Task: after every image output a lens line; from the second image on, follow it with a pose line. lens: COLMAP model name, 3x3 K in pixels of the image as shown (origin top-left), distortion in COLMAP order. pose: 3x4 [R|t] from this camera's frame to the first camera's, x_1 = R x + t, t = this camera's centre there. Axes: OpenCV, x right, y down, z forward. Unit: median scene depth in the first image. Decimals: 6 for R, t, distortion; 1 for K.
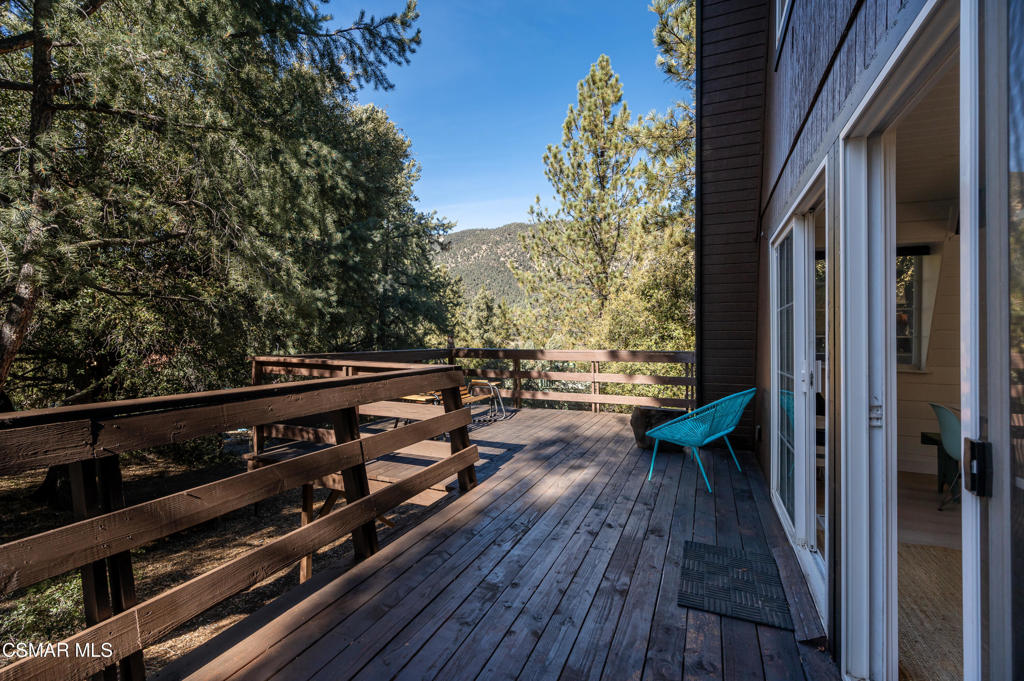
lens RADIAL K [[455.7, 0, 514.5], [0, 455.7, 339.0], [0, 0, 1]] dist [-0.002551, -0.000156]
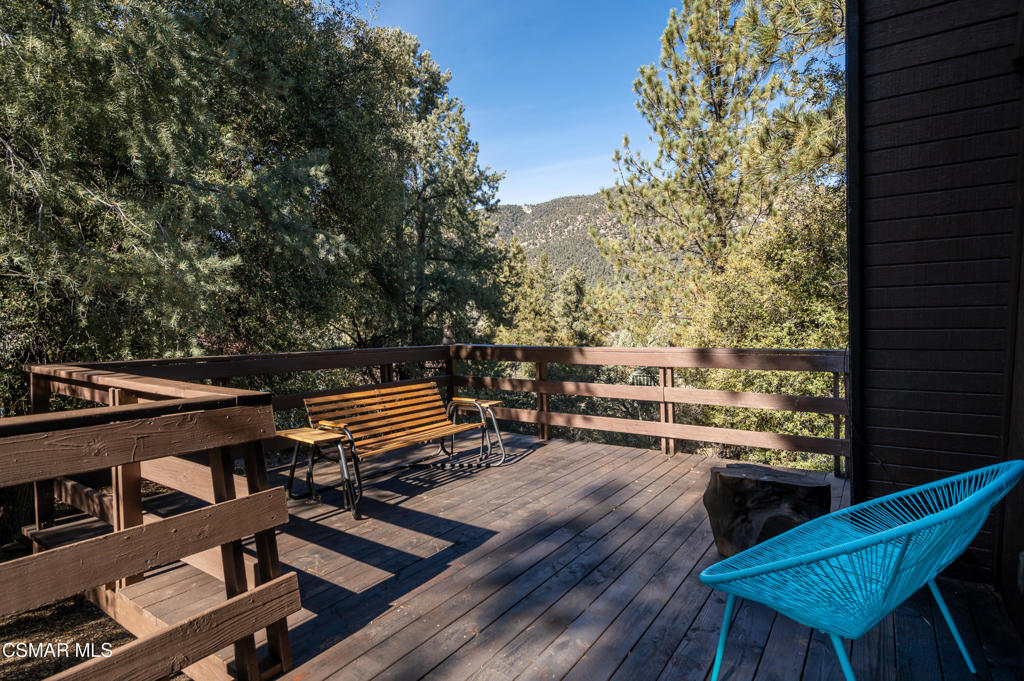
lens RADIAL K [[535.7, 0, 516.1], [0, 535.7, 336.8], [0, 0, 1]] dist [-0.003665, 0.000737]
pose [[0.980667, -0.007260, -0.195549, 0.045546], [0.010133, 0.999855, 0.013696, -0.000455], [0.195421, -0.015412, 0.980598, 0.106893]]
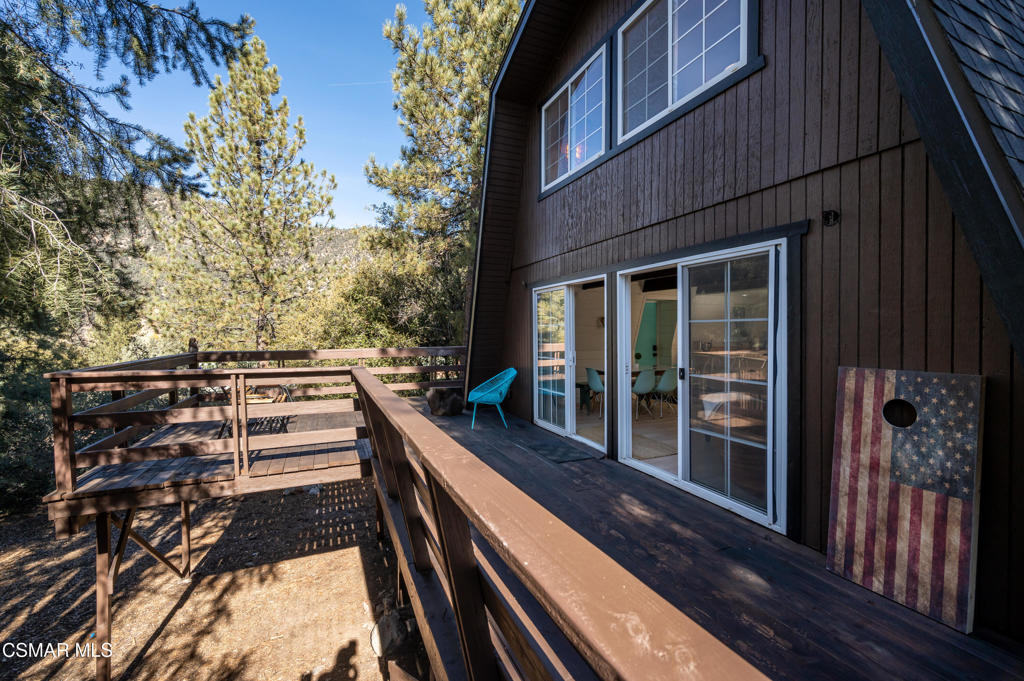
lens RADIAL K [[438.9, 0, 520.9], [0, 438.9, 342.9], [0, 0, 1]] dist [-0.002043, -0.000710]
pose [[0.670290, -0.026913, 0.741611, -0.145612], [0.008428, 0.999554, 0.028657, -0.007604], [-0.742051, -0.012958, 0.670218, -0.033074]]
